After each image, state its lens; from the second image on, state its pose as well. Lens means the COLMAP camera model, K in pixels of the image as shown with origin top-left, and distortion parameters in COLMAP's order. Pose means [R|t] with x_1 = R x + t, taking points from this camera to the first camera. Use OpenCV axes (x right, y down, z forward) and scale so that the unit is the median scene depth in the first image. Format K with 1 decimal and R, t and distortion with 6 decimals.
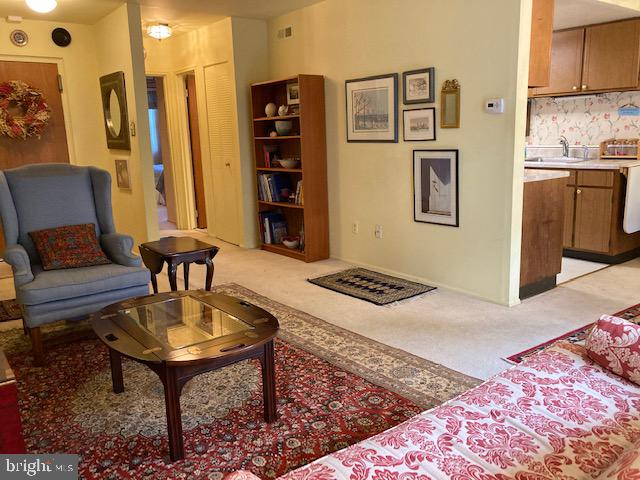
lens RADIAL K [[522.4, 0, 319.0], [0, 522.4, 238.9], [0, 0, 1]] dist [0.031547, -0.019277]
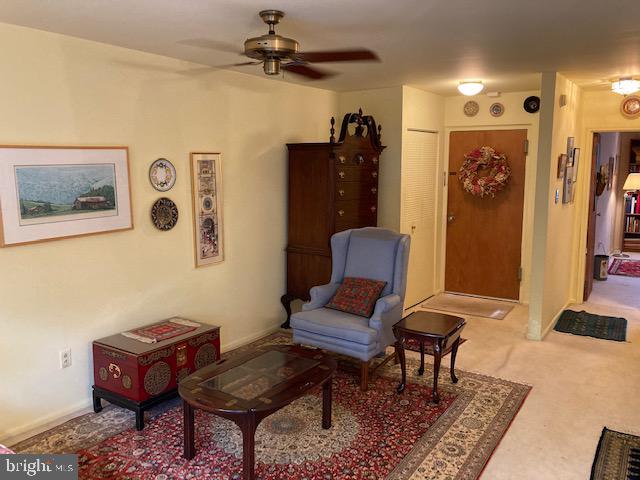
lens RADIAL K [[522.4, 0, 319.5], [0, 522.4, 239.2], [0, 0, 1]] dist [0.031547, -0.019277]
pose [[0.322125, 0.165718, -0.932080, 0.412975], [-0.200946, 0.974094, 0.103742, -0.145774], [0.925125, 0.153880, 0.347080, 0.284501]]
